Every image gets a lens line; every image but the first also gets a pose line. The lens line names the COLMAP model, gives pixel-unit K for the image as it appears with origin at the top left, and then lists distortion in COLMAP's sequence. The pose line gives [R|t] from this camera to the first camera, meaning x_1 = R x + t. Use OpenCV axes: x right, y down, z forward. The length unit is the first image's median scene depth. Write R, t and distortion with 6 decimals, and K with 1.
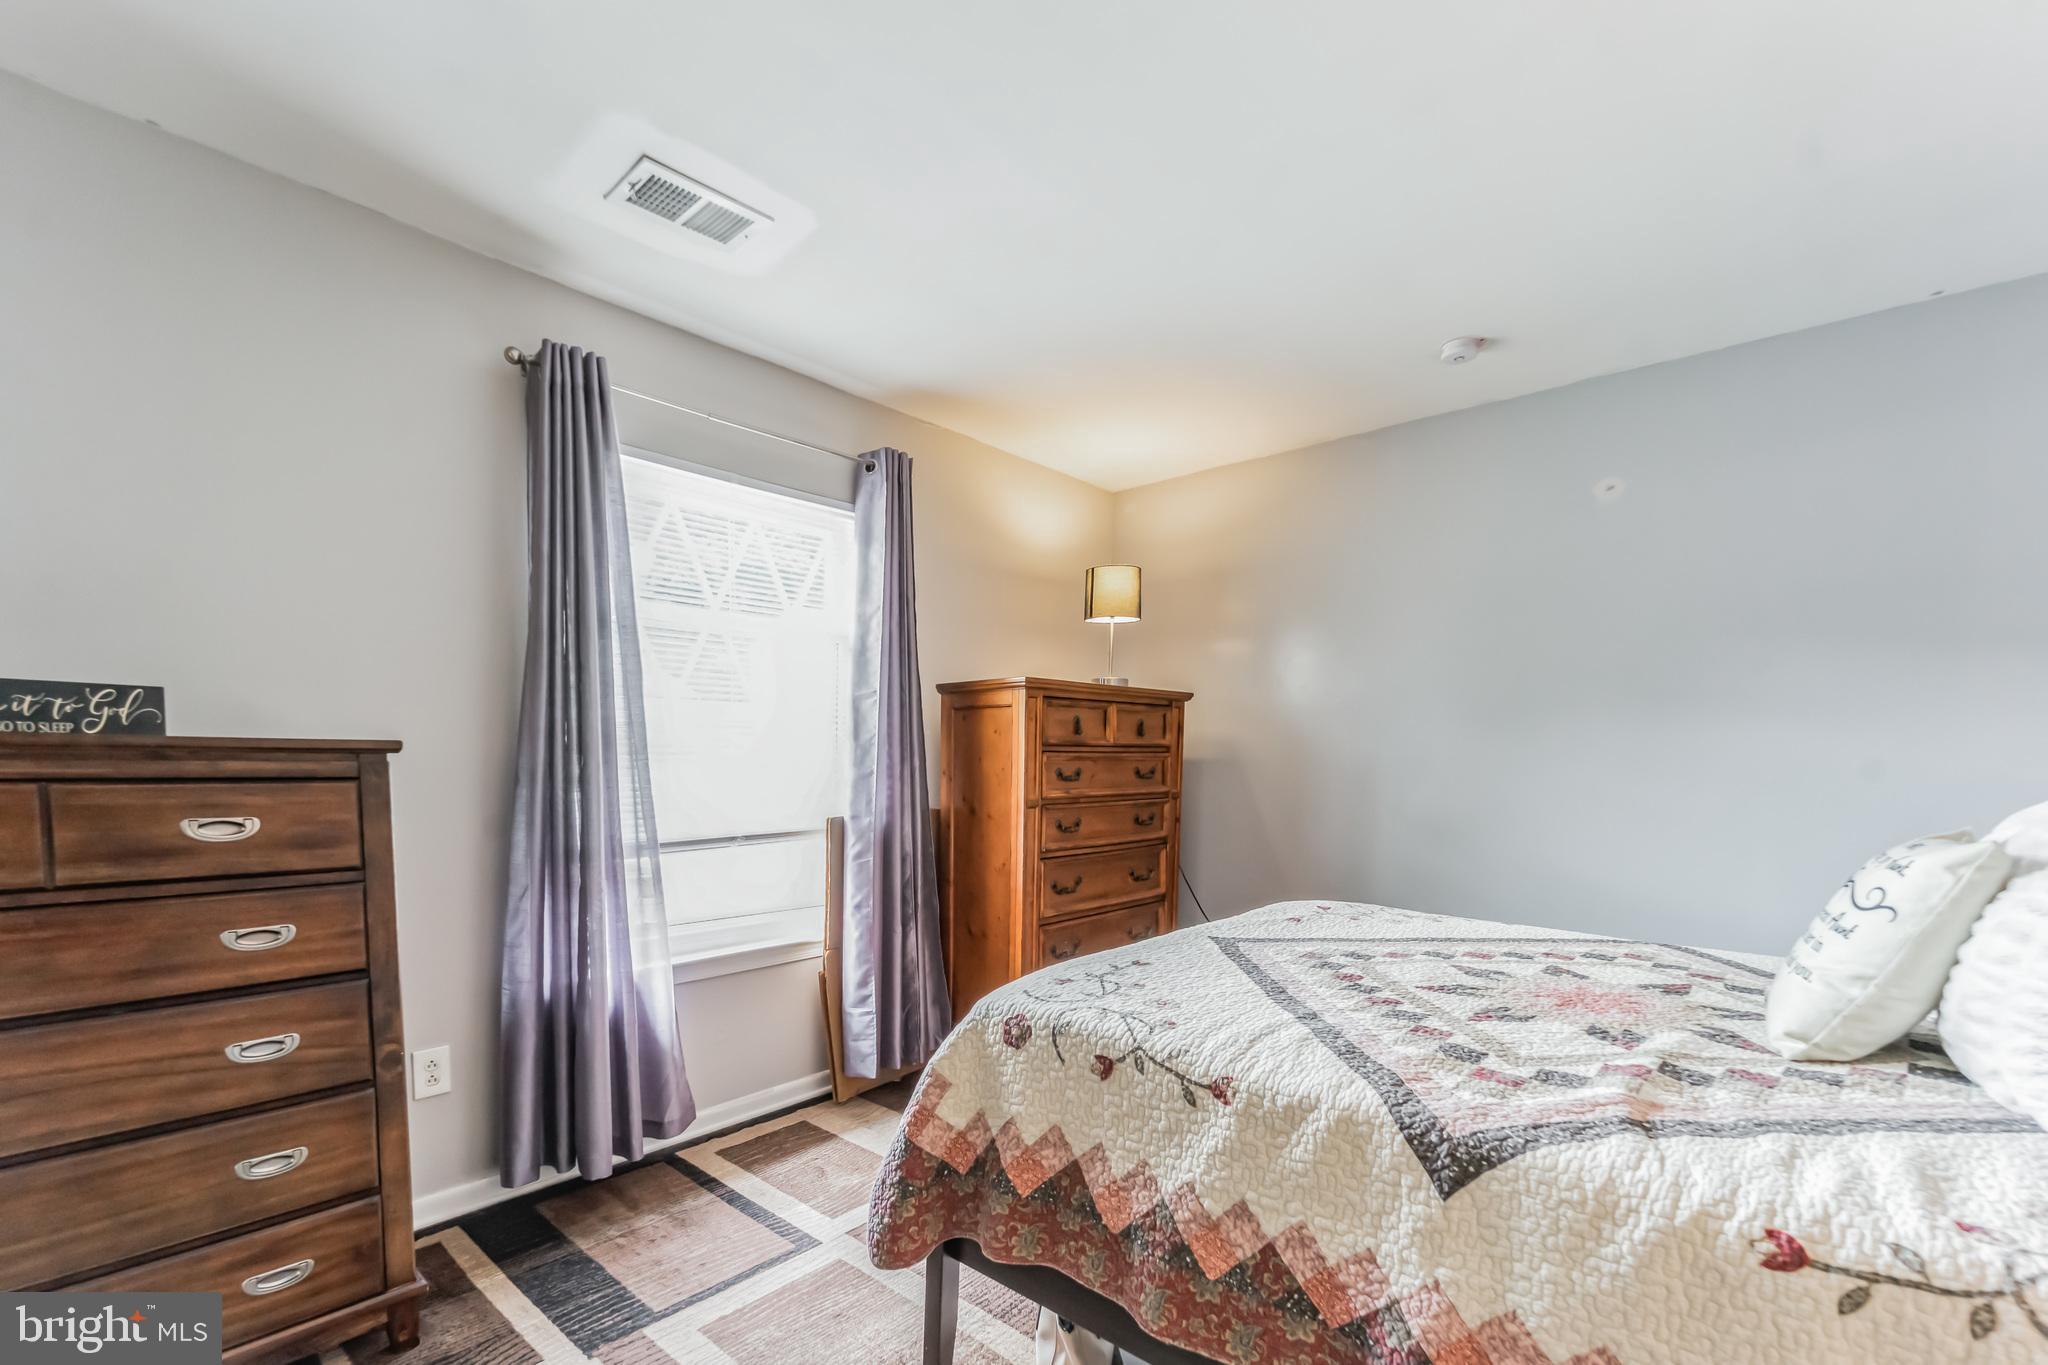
lens RADIAL K [[890.3, 0, 1024.1], [0, 890.3, 820.6], [0, 0, 1]] dist [0.001955, 0.000083]
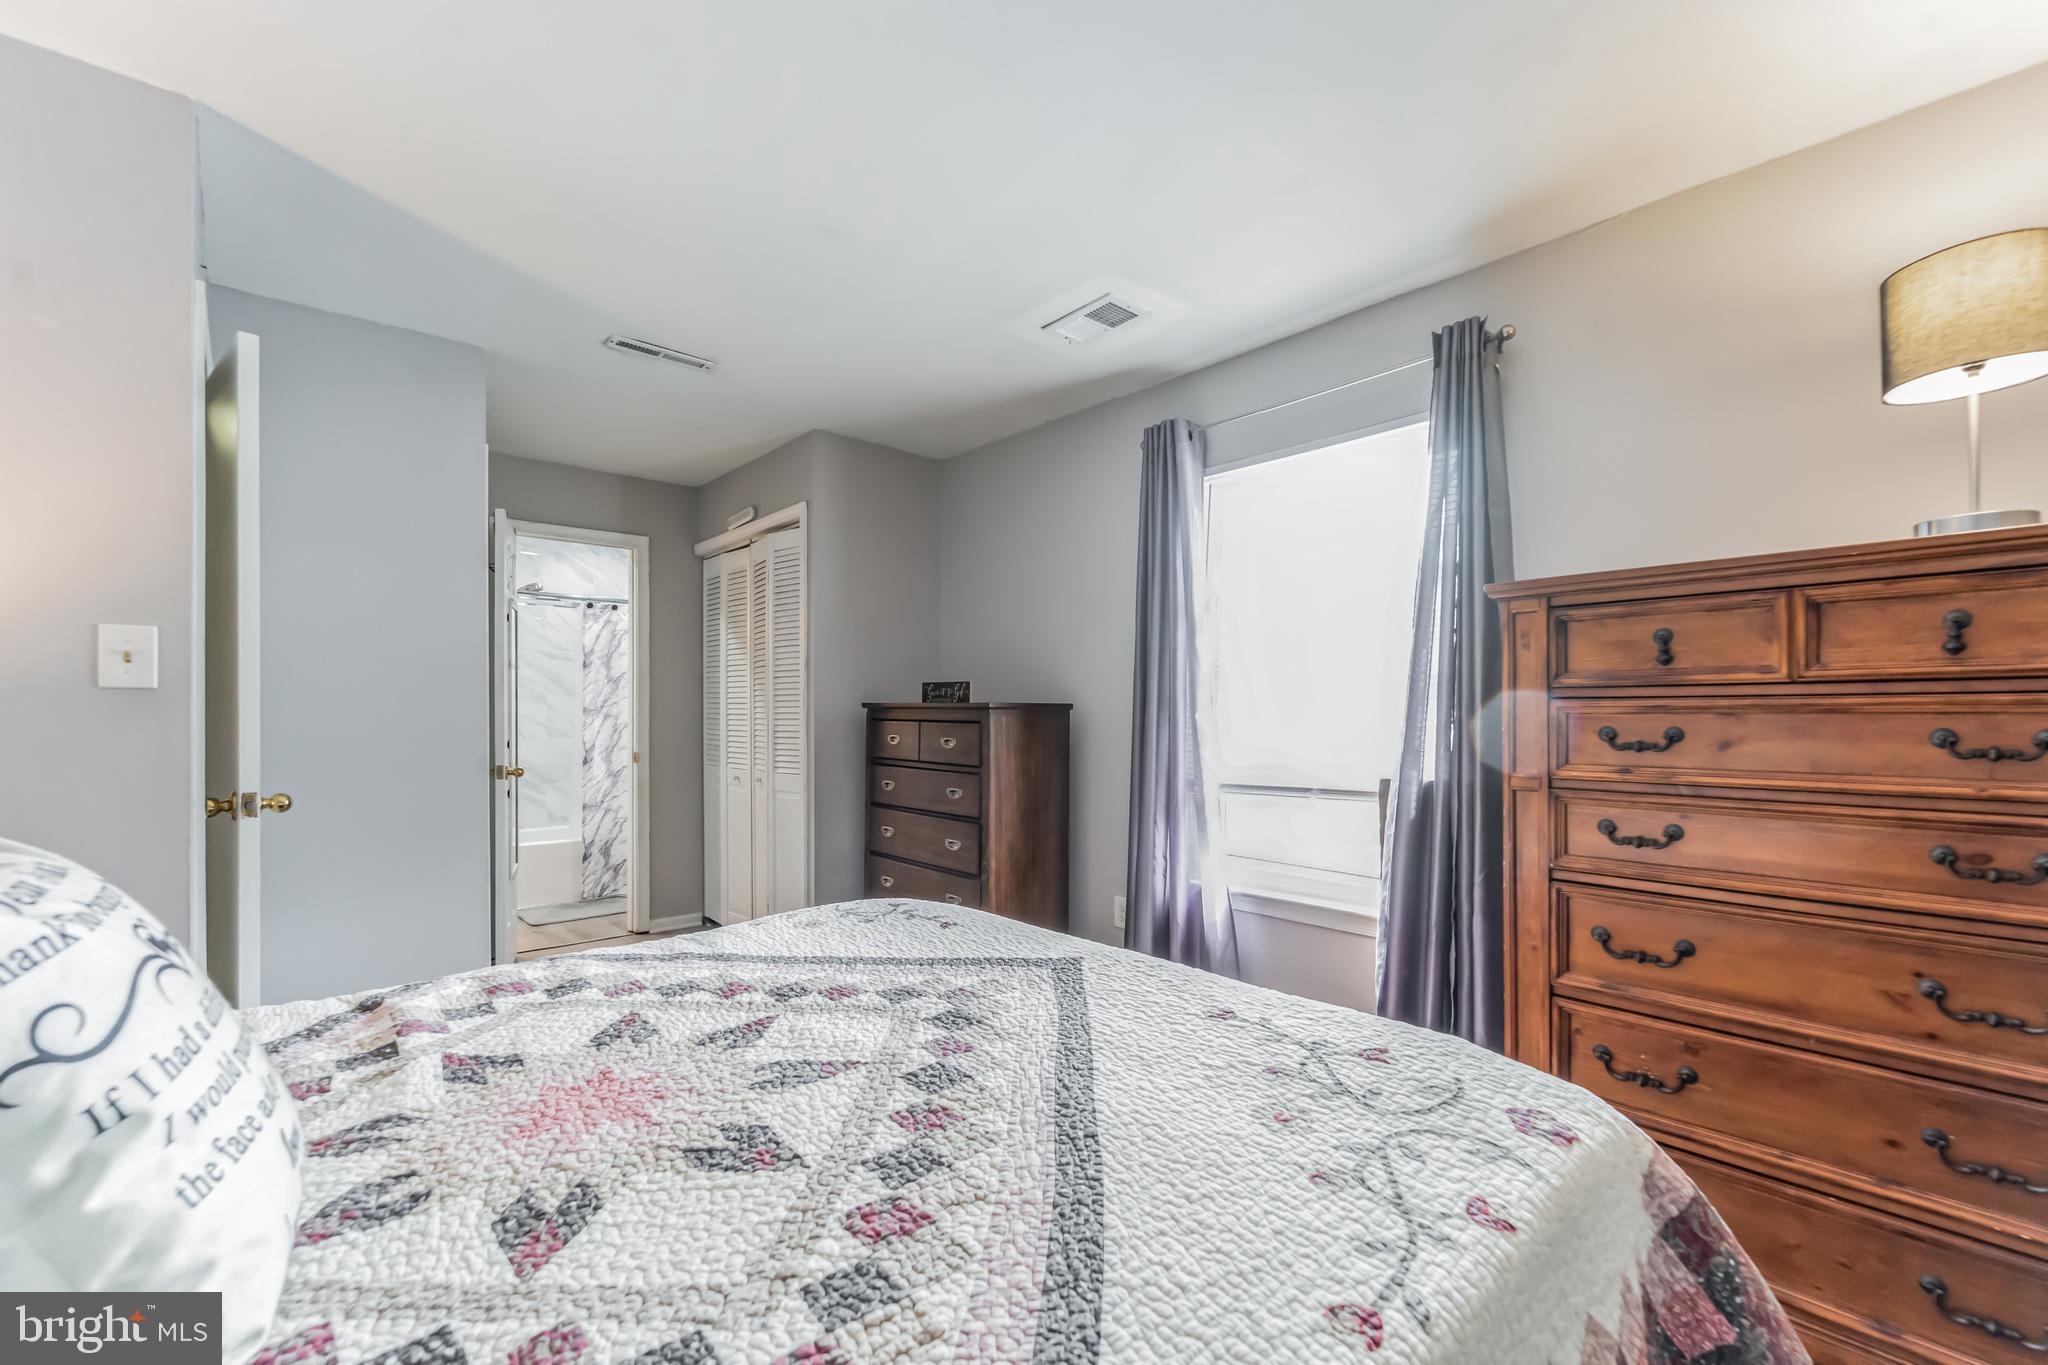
lens RADIAL K [[868.7, 0, 1023.7], [0, 868.7, 719.6], [0, 0, 1]] dist [-0.001306, -0.000349]
pose [[-0.115497, 0.006059, -0.993289, 0.894436], [-0.068497, 0.997552, 0.014050, -0.066527], [0.990943, 0.069660, -0.114799, 1.009767]]
